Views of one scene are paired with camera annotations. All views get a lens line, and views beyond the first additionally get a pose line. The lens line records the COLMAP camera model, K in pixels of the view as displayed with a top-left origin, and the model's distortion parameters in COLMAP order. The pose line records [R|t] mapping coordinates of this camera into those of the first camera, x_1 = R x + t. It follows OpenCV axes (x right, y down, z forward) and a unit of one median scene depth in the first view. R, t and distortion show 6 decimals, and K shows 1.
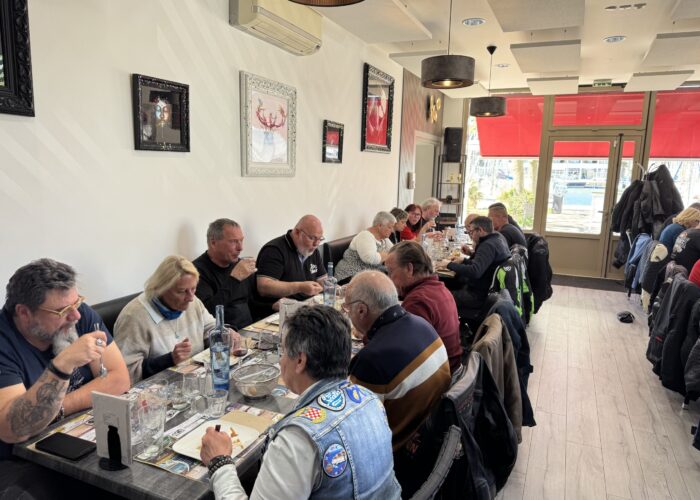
lens RADIAL K [[497.1, 0, 347.9], [0, 497.1, 255.0], [0, 0, 1]] dist [0.048980, -0.059468]
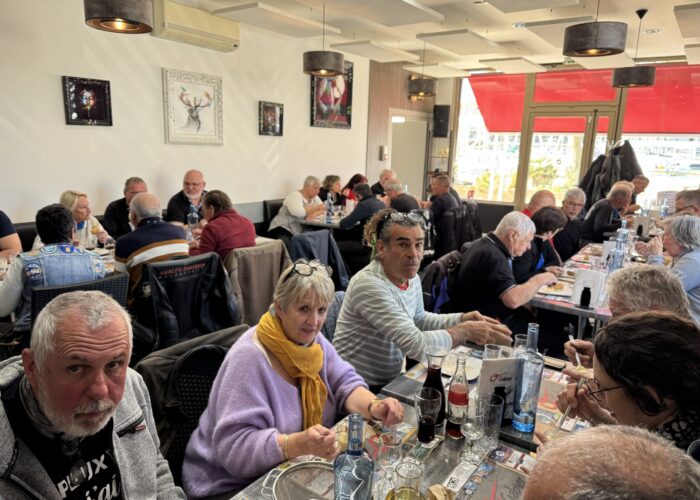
lens RADIAL K [[497.1, 0, 344.7], [0, 497.1, 260.0], [0, 0, 1]] dist [0.048980, -0.059468]
pose [[0.977520, 0.054107, -0.203780, 0.327614], [-0.043033, 0.997366, 0.058392, 0.034751], [0.206403, -0.048310, 0.977274, -0.156472]]
